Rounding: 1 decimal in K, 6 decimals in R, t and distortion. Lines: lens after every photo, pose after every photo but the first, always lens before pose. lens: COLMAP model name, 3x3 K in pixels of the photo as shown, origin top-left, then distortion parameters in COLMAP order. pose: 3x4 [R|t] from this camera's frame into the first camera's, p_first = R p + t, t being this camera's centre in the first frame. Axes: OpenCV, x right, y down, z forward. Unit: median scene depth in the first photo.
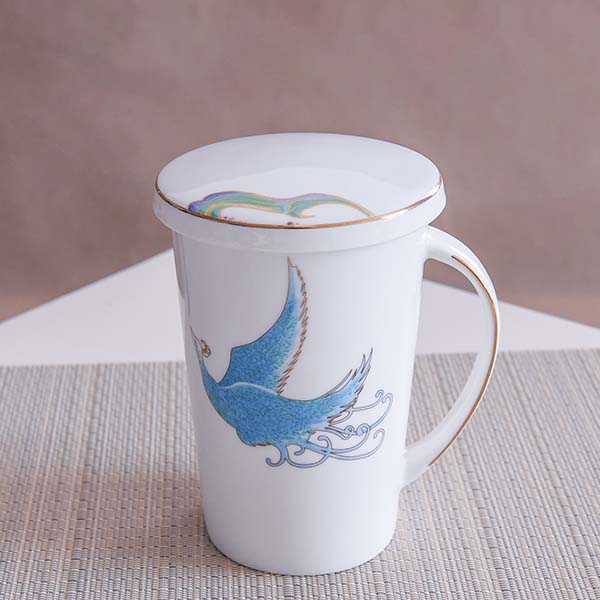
lens RADIAL K [[2120.8, 0, 300.0], [0, 2120.8, 300.0], [0, 0, 1]] dist [0.211711, 0.935555]
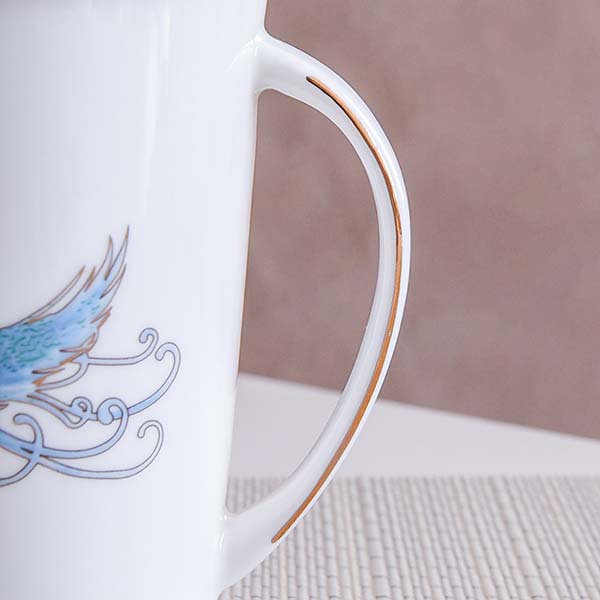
lens RADIAL K [[2120.8, 0, 300.0], [0, 2120.8, 300.0], [0, 0, 1]] dist [0.211711, 0.935555]
pose [[0.992297, 0.010413, -0.123444, 0.132680], [-0.053454, 0.934918, -0.350815, 0.206446], [0.111757, 0.354712, 0.928273, 0.548250]]
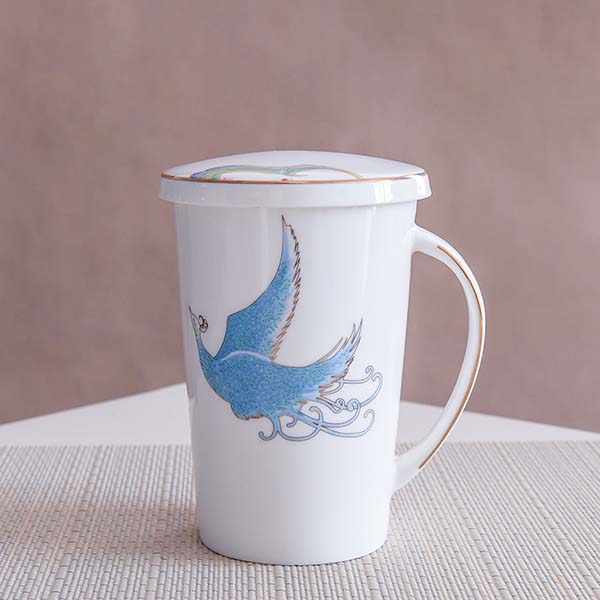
lens RADIAL K [[2120.8, 0, 300.0], [0, 2120.8, 300.0], [0, 0, 1]] dist [0.211711, 0.935555]
pose [[0.999885, 0.009154, -0.012111, 0.015815], [-0.012914, 0.932292, -0.361477, 0.388775], [0.007982, 0.361592, 0.932302, 0.019644]]
